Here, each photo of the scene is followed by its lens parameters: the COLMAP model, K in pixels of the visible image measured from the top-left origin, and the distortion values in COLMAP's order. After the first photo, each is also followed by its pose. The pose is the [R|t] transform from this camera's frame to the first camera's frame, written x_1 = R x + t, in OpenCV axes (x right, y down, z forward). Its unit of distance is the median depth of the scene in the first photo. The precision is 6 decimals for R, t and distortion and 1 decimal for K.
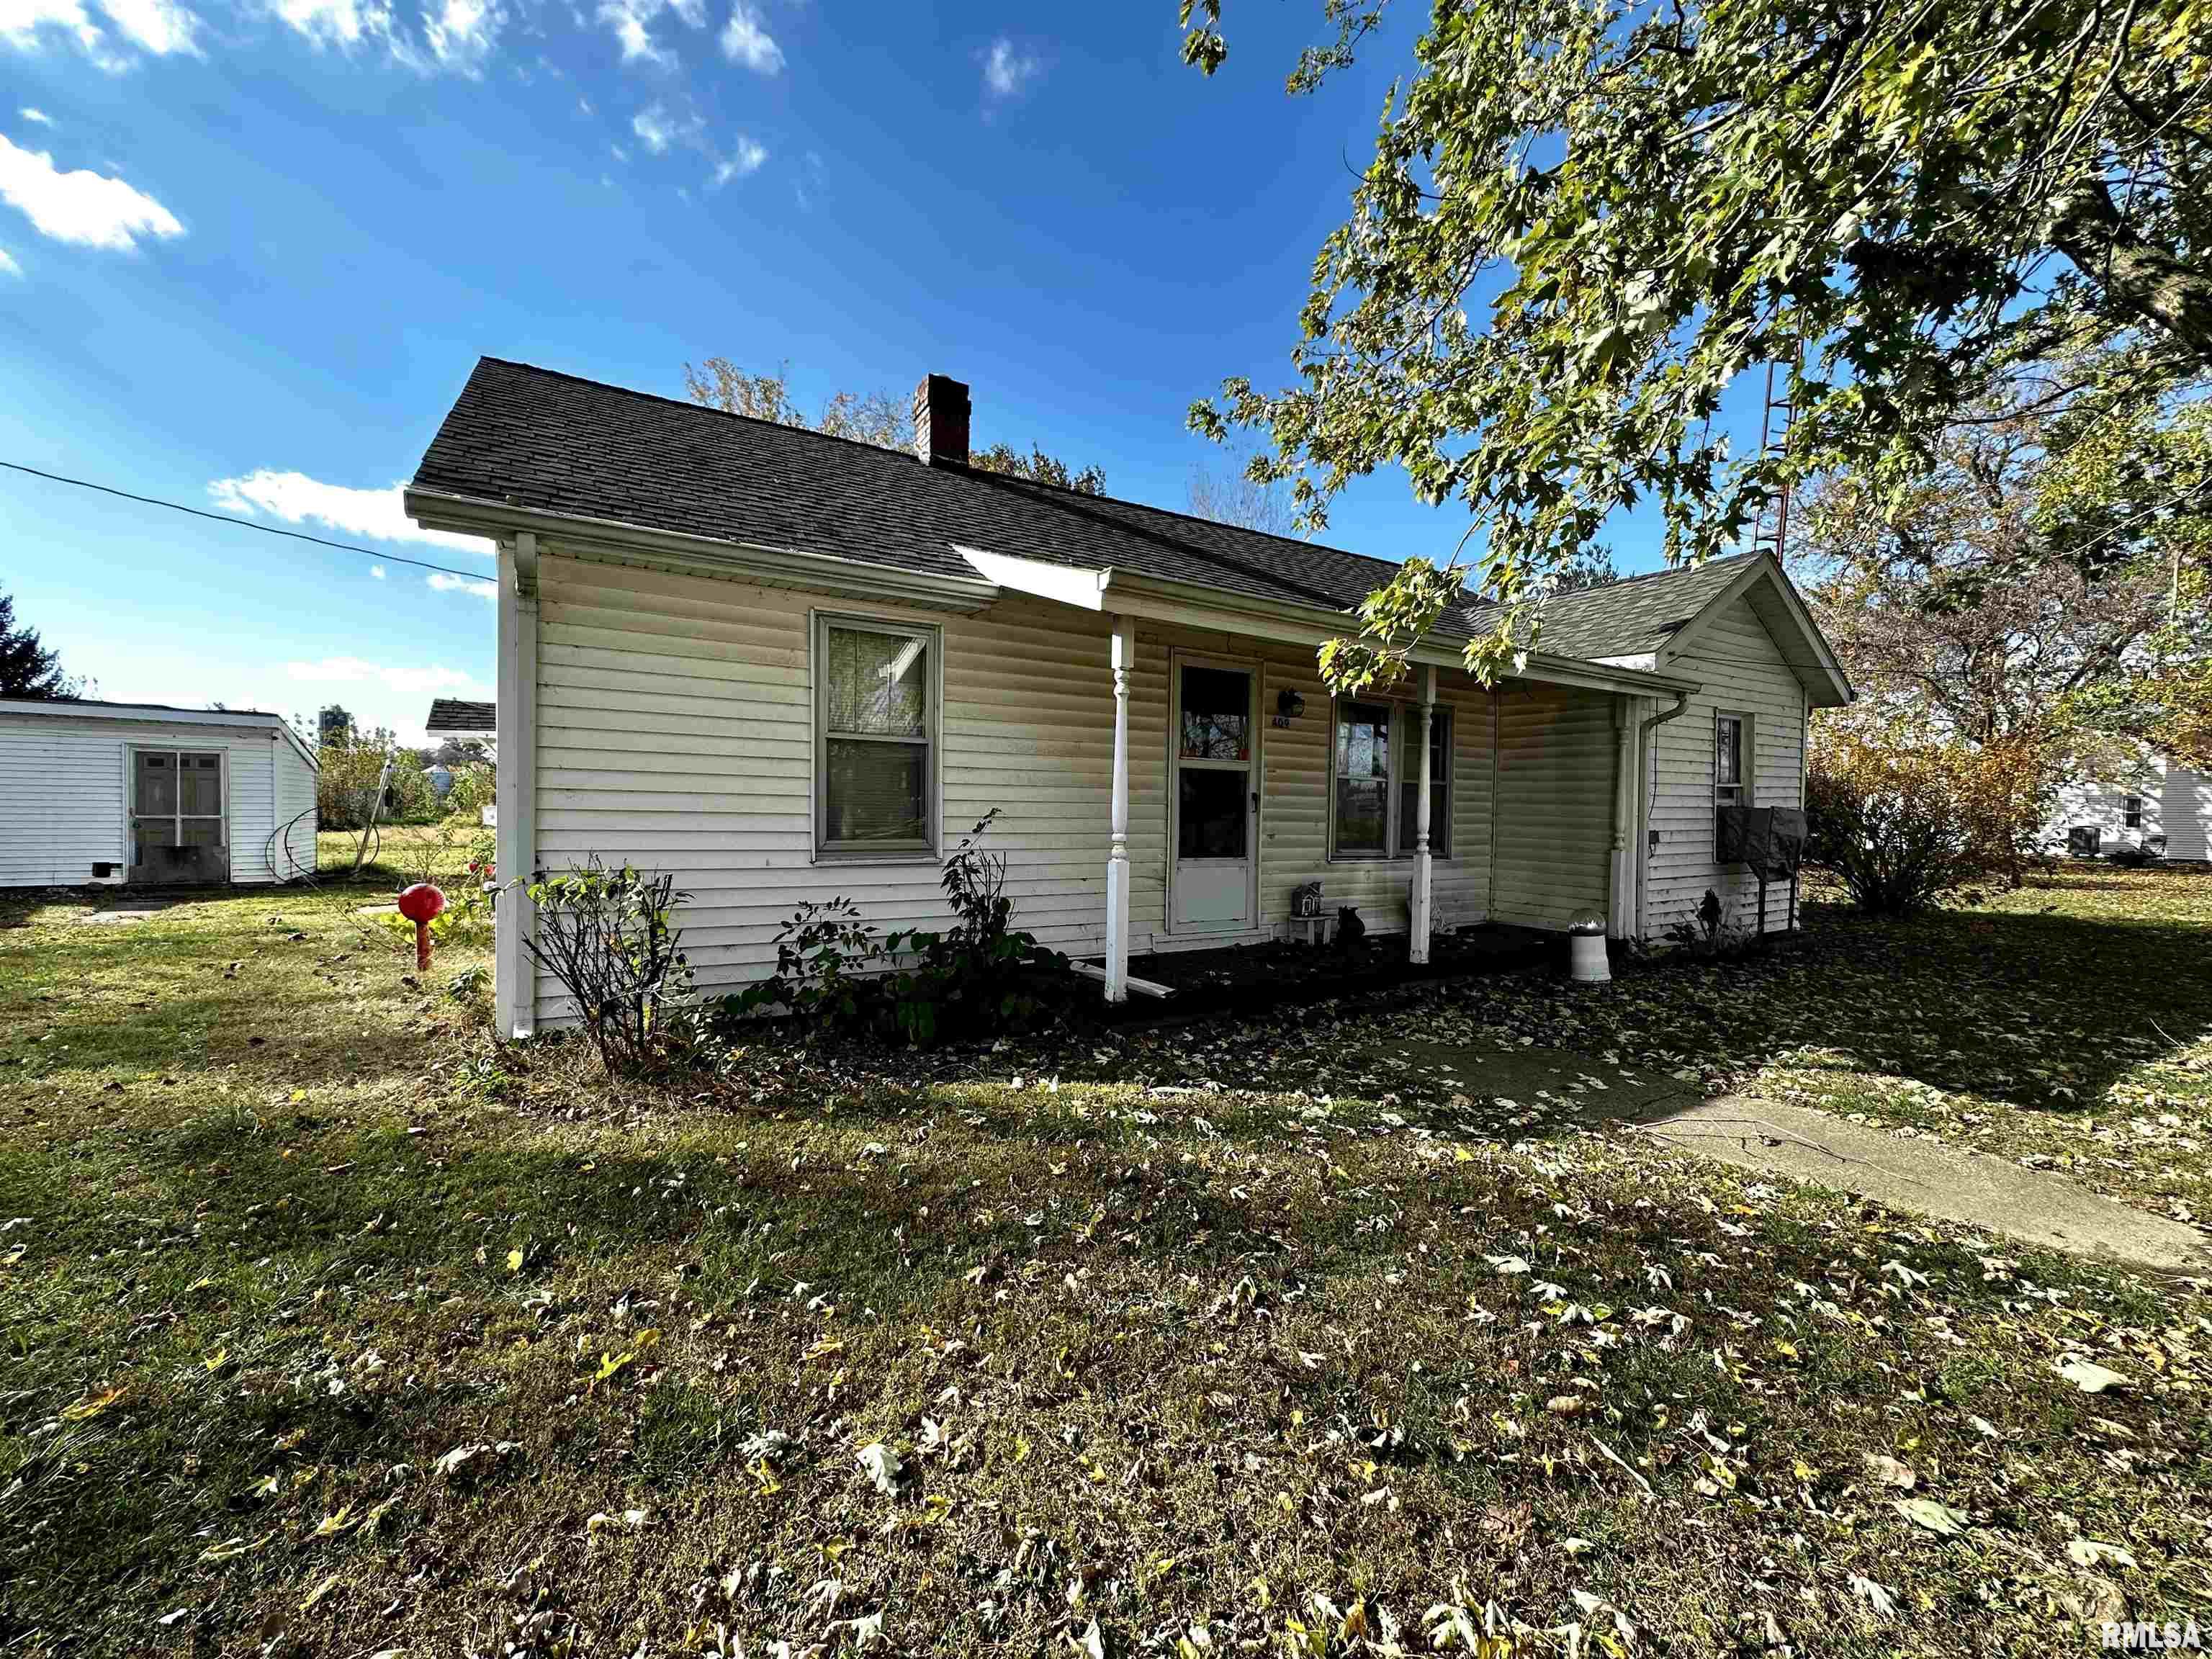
lens RADIAL K [[882.2, 0, 1111.4], [0, 882.2, 831.1], [0, 0, 1]] dist [0.003020, -0.000051]
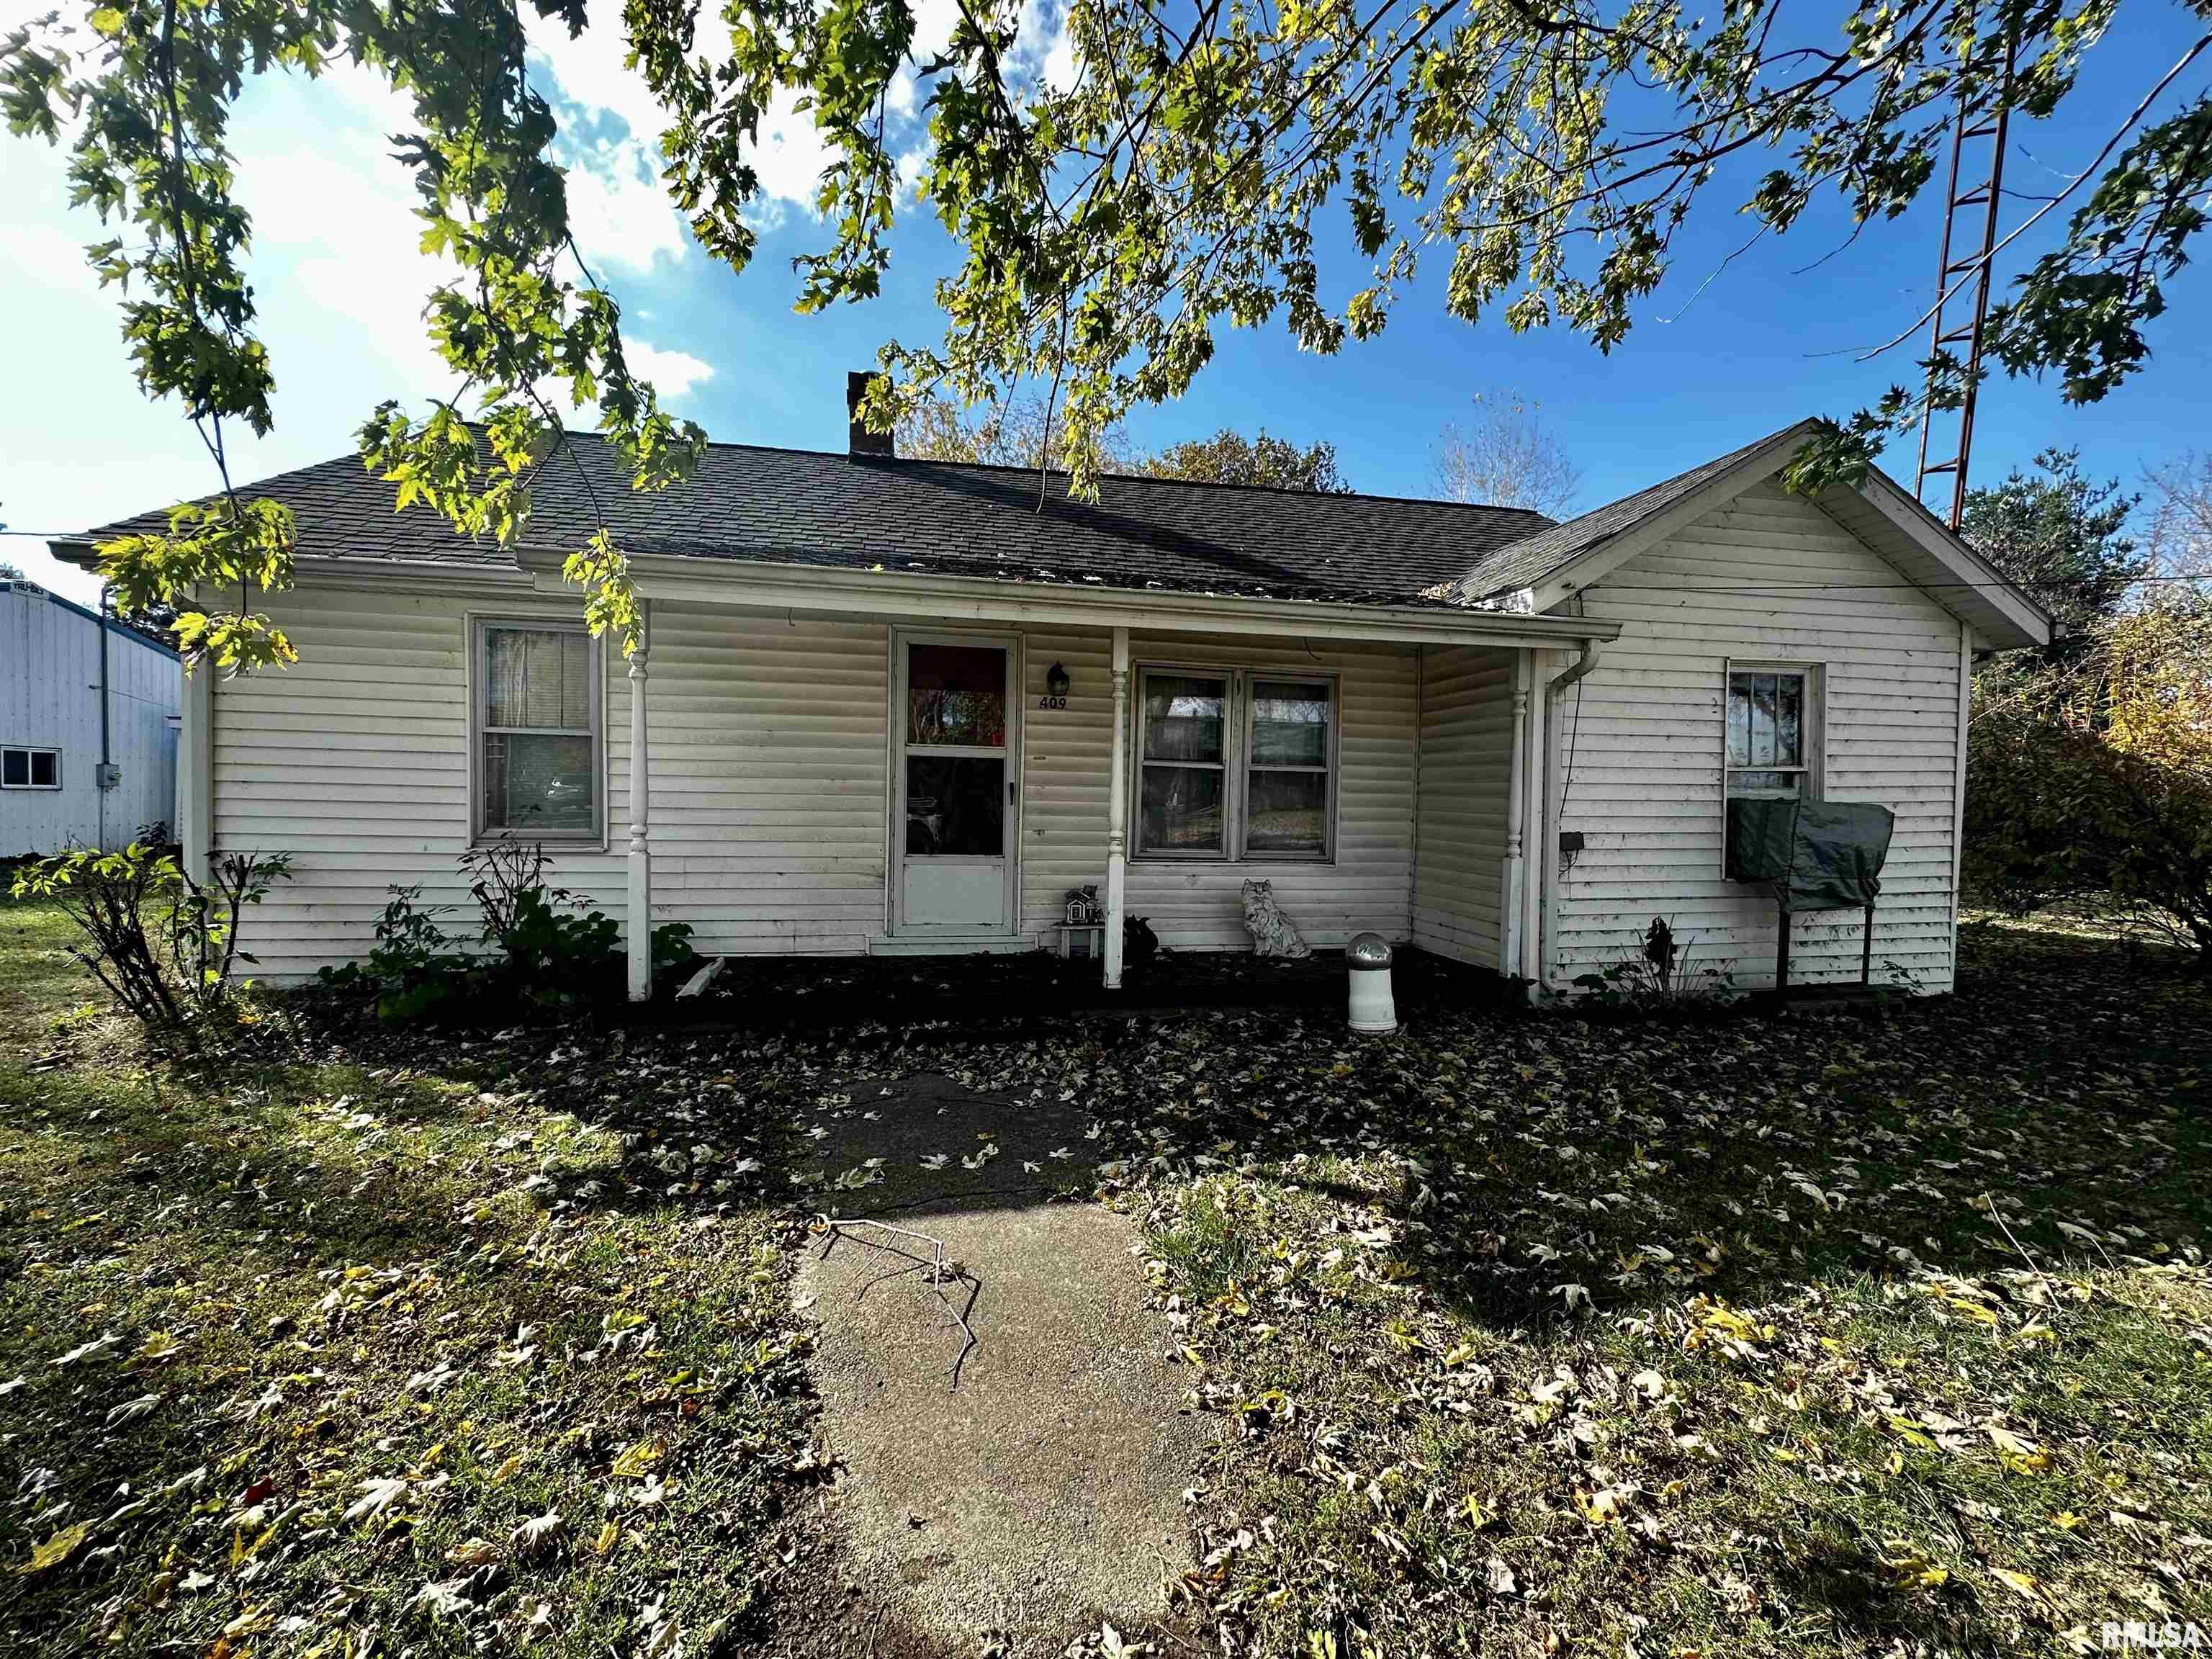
lens RADIAL K [[882.2, 0, 1105.6], [0, 882.2, 823.2], [0, 0, 1]] dist [0.003020, -0.000051]
pose [[0.932253, 0.011314, -0.361630, 0.586439], [-0.012467, 0.999922, -0.000854, -0.003107], [0.361593, 0.005305, 0.932321, 0.209184]]
